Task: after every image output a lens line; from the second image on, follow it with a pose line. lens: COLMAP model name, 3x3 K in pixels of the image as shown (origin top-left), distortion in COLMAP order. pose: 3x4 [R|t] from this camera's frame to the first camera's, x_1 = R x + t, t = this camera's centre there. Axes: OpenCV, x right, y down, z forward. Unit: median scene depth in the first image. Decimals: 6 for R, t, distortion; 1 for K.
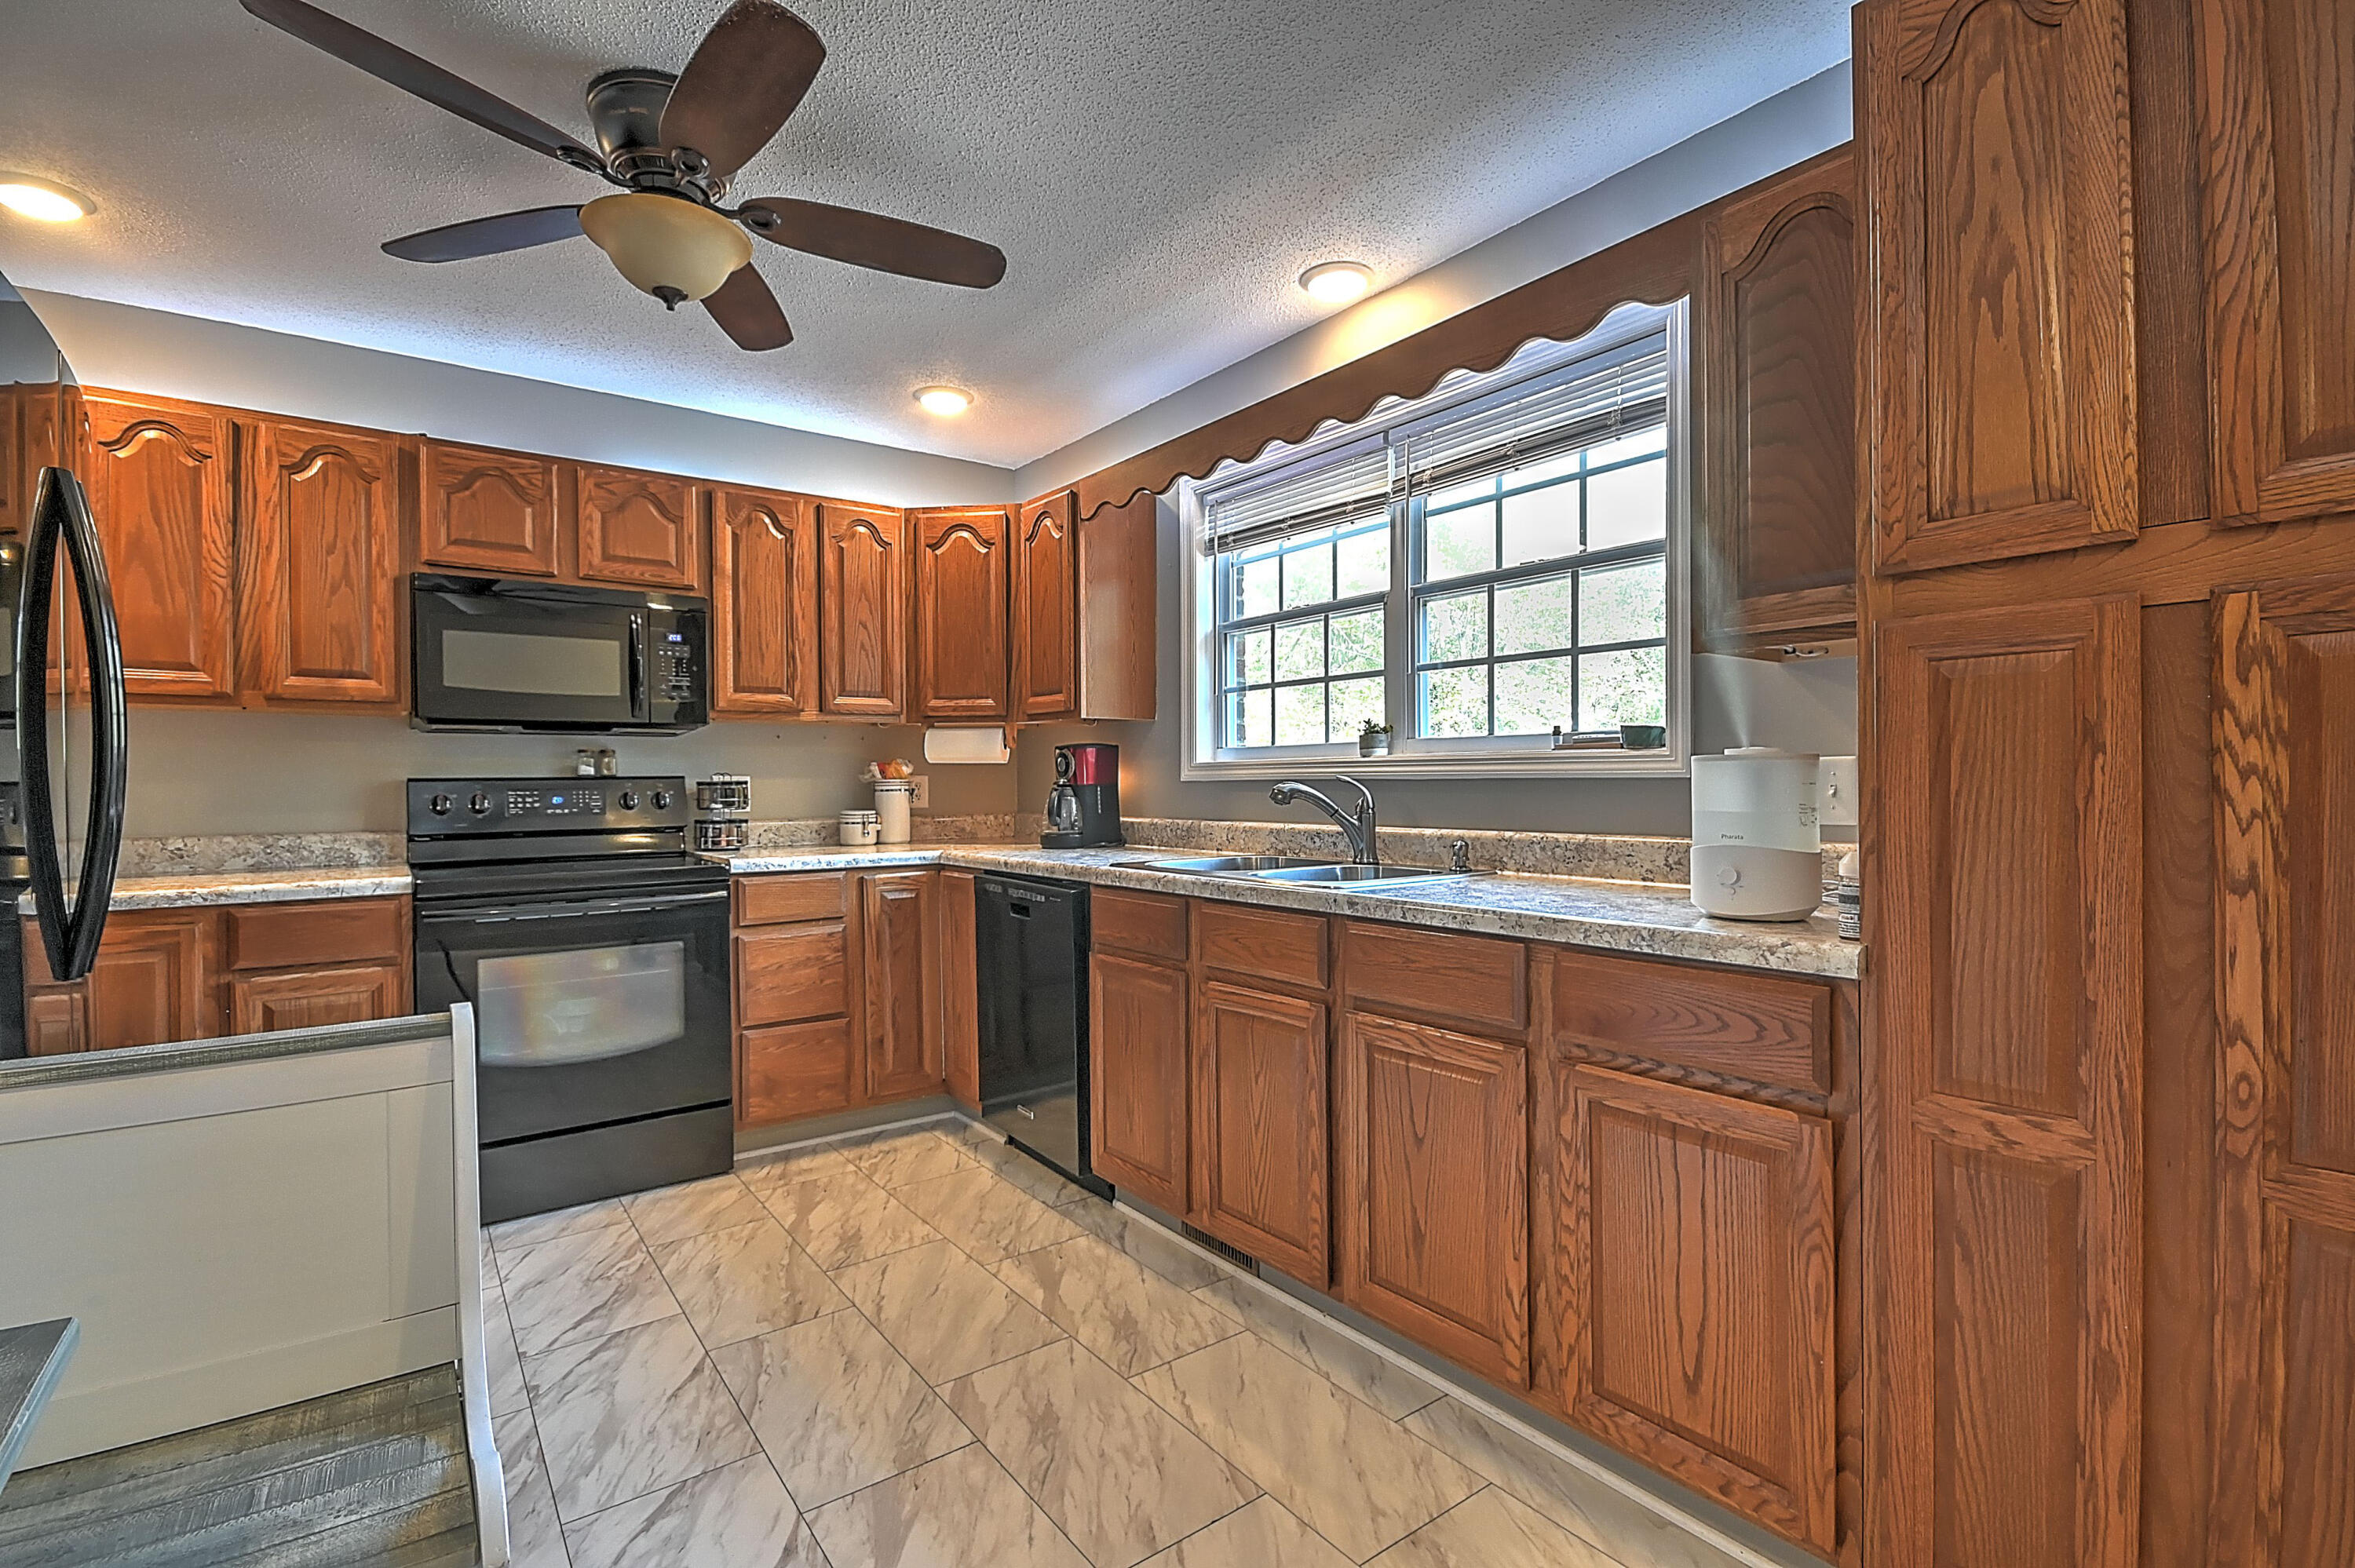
lens RADIAL K [[1076.9, 0, 1183.0], [0, 1076.9, 787.7], [0, 0, 1]] dist [0.003890, -0.004285]
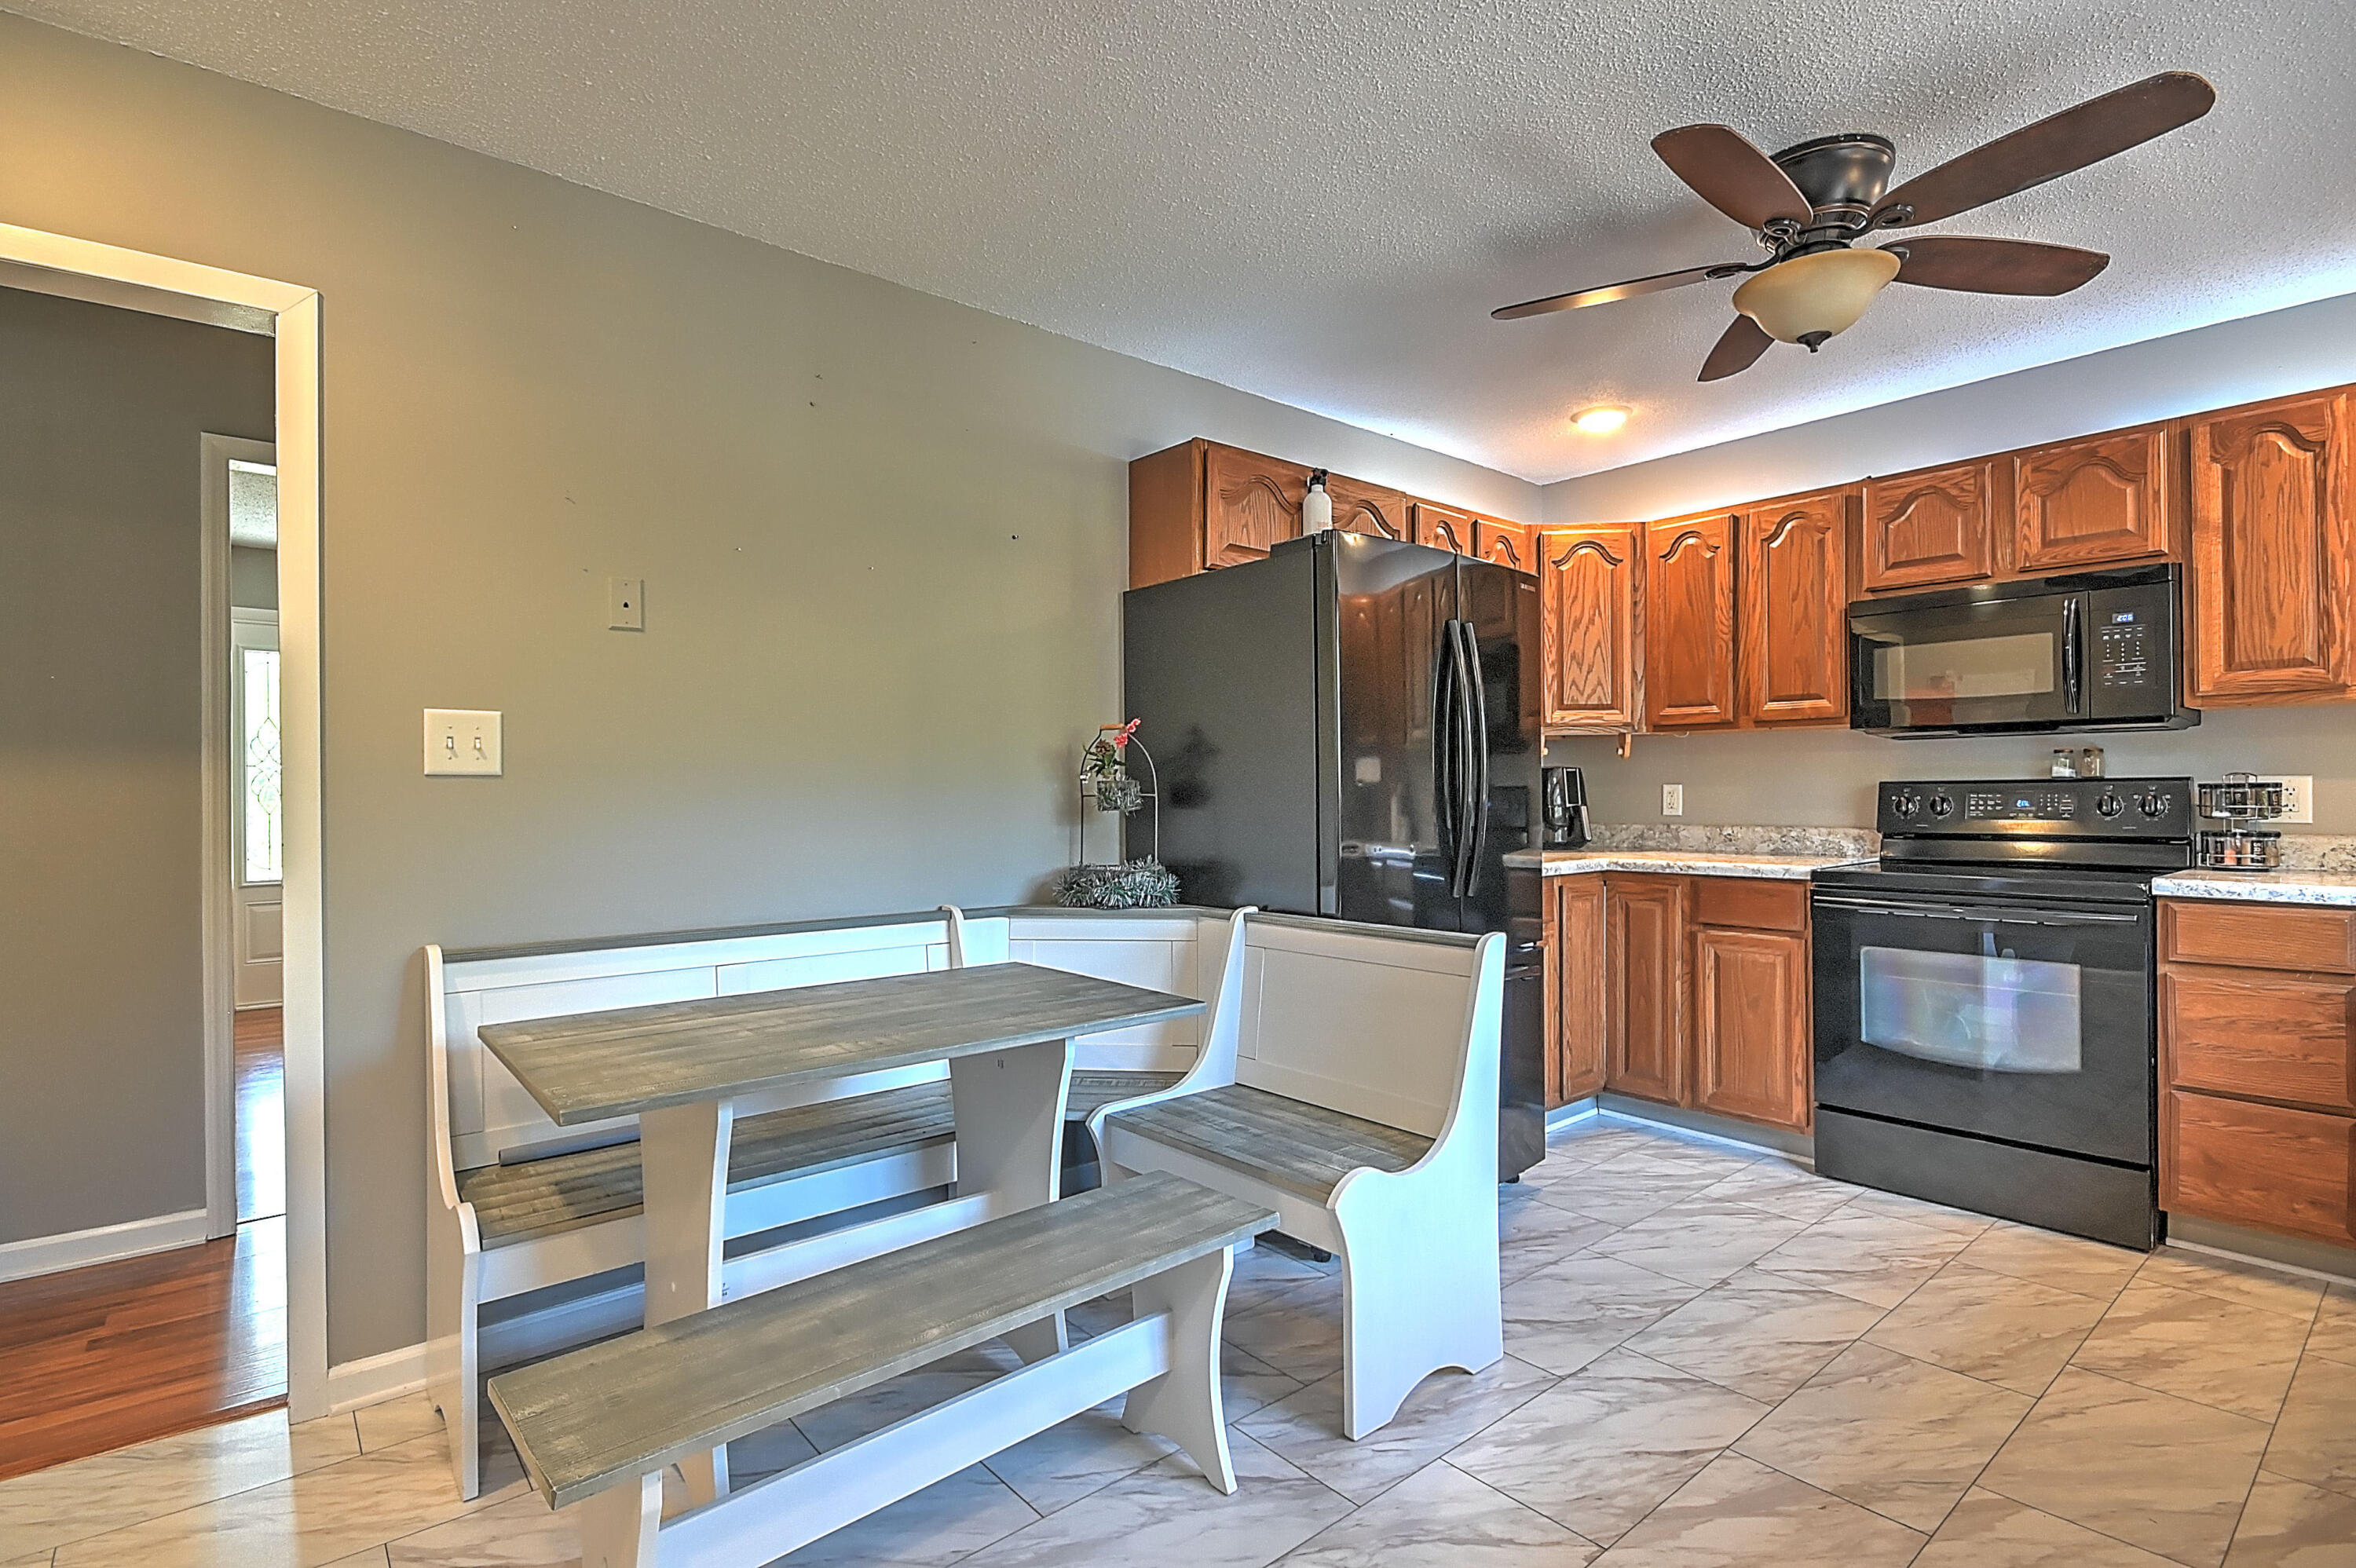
lens RADIAL K [[1132.7, 0, 1153.9], [0, 1132.7, 793.8], [0, 0, 1]] dist [0.005349, -0.006753]
pose [[0.035086, 0.008541, -0.999348, 0.487529], [0.001350, 0.999962, 0.008594, -0.008422], [0.999383, -0.001651, 0.035073, 0.226910]]
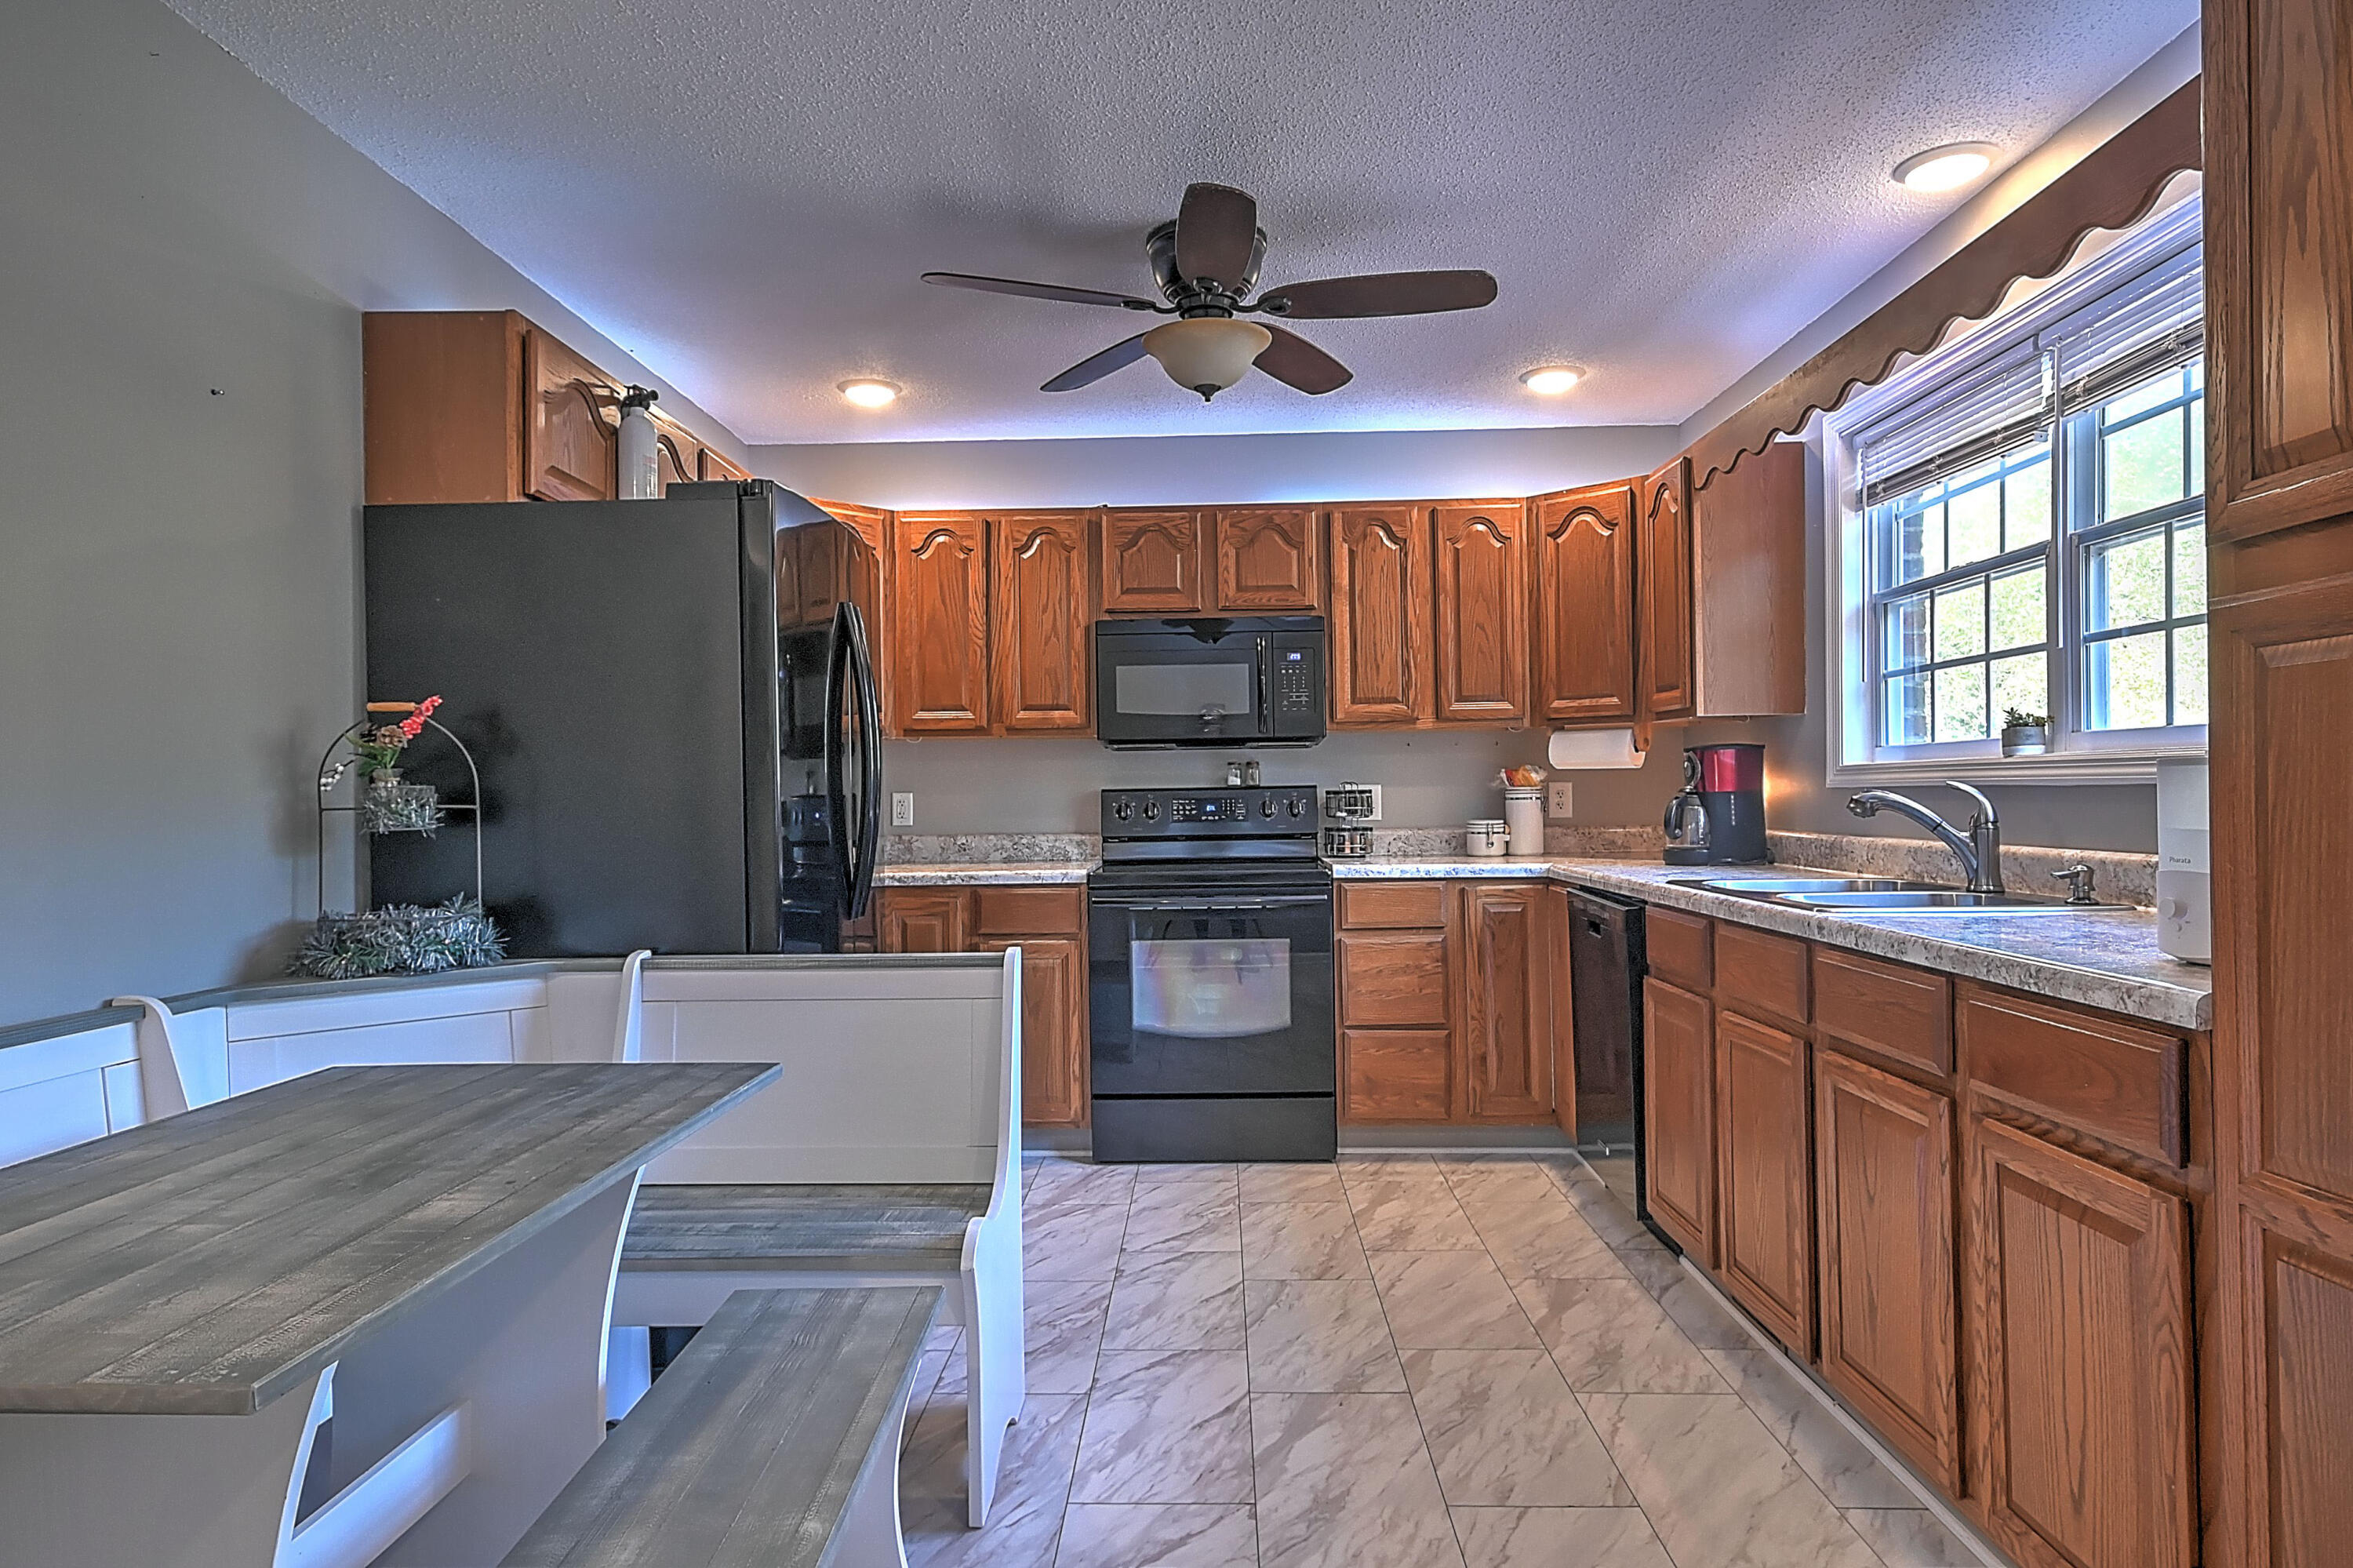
lens RADIAL K [[1379.5, 0, 1182.9], [0, 1379.5, 787.3], [0, 0, 1]] dist [0.001222, 0.011999]
pose [[0.782840, -0.005881, -0.622196, 0.349324], [0.003908, 0.999982, -0.004535, -0.004304], [0.622211, 0.001119, 0.782849, -0.169744]]
